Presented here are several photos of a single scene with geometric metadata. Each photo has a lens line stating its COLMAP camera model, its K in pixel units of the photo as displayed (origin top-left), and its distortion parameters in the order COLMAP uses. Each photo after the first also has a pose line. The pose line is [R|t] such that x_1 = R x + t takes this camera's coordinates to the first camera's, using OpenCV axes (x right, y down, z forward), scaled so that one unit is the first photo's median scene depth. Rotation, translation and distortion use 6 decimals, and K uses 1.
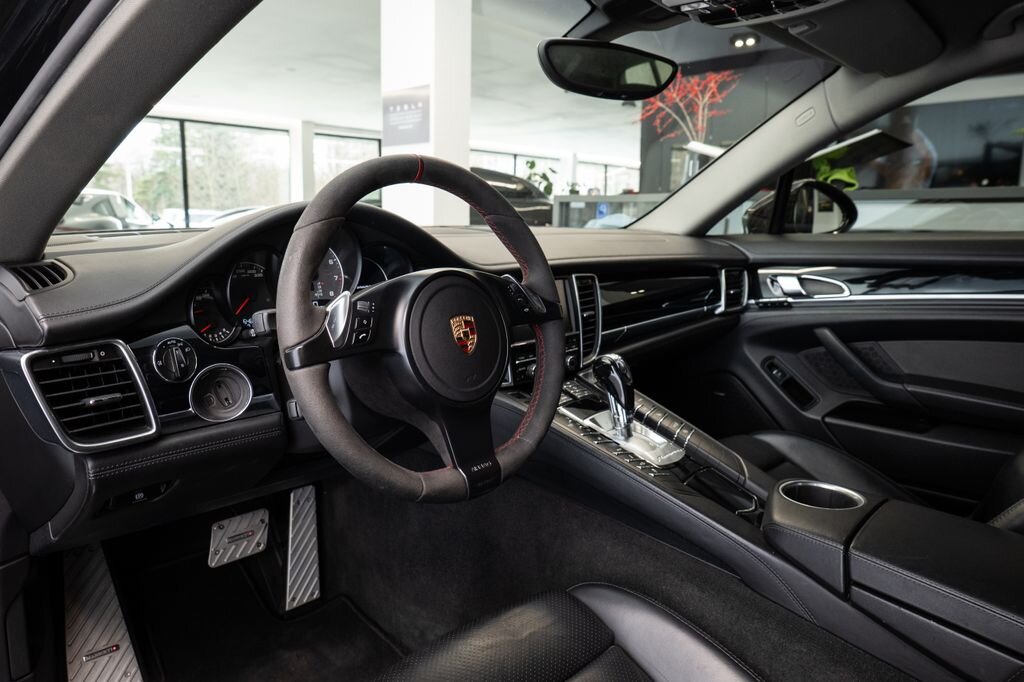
lens RADIAL K [[683.1, 0, 489.2], [0, 683.1, 328.5], [0, 0, 1]] dist [-0.013839, 0.001559]
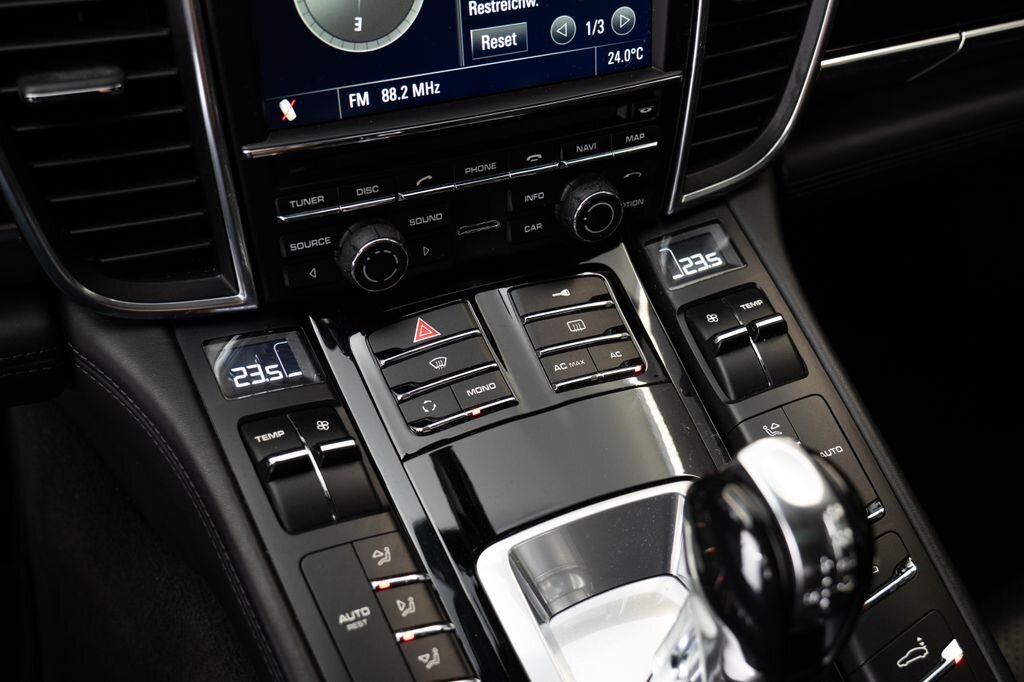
lens RADIAL K [[1200.1, 0, 509.5], [0, 1200.1, 355.6], [0, 0, 1]] dist [0.010671, 0.019498]
pose [[0.942116, 0.254849, -0.217876, 0.187080], [-0.116344, 0.857924, 0.500430, -0.106279], [0.314455, -0.446114, 0.837914, 0.602266]]
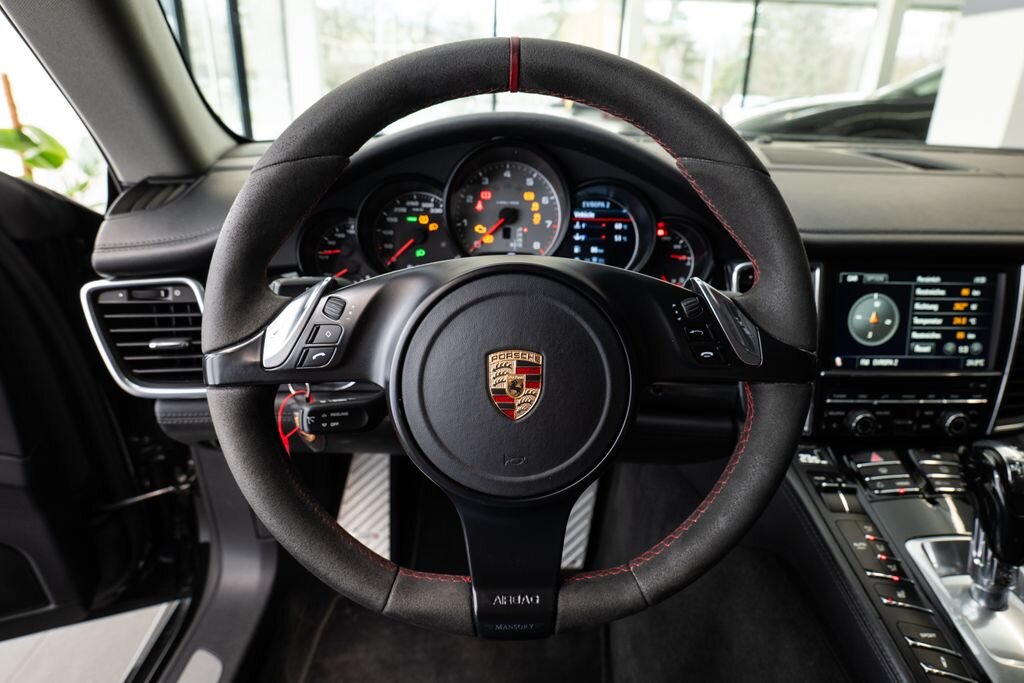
lens RADIAL K [[662.7, 0, 511.8], [0, 662.7, 359.7], [0, 0, 1]] dist [-0.013061, 0.000779]
pose [[0.733386, 0.268066, -0.624729, 0.169171], [-0.134559, 0.958031, 0.253121, -0.084700], [0.666363, -0.101573, 0.738677, 0.351758]]
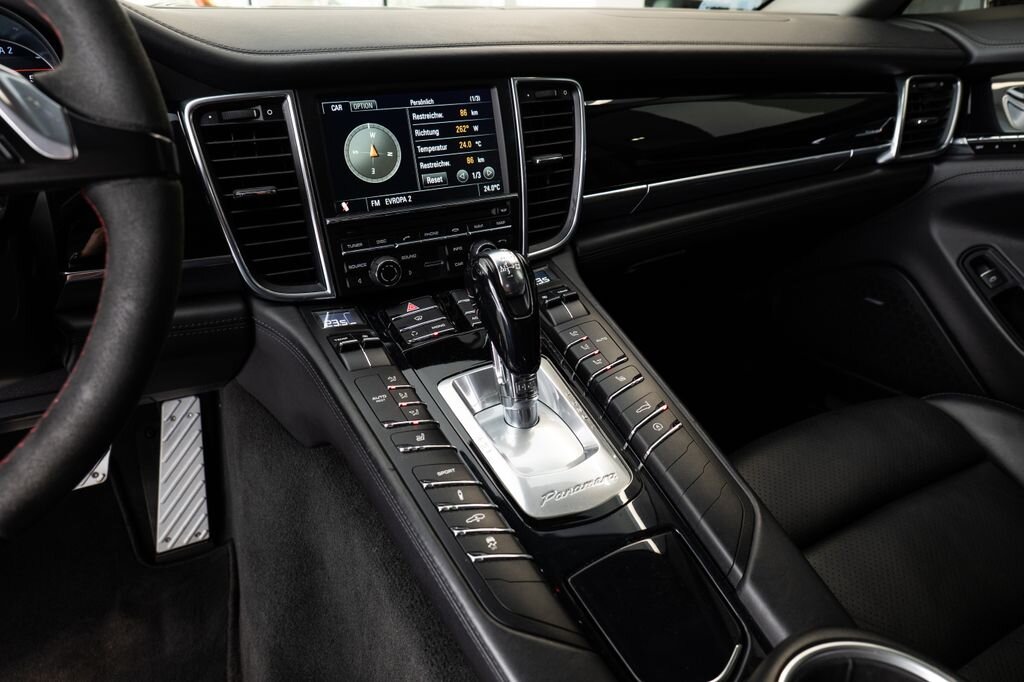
lens RADIAL K [[683.1, 0, 489.2], [0, 683.1, 328.5], [0, 0, 1]] dist [-0.013839, 0.001559]
pose [[0.952997, 0.091151, -0.288943, 0.268425], [-0.022046, 0.972006, 0.233921, -0.016971], [0.302177, -0.216556, 0.928328, 0.484595]]
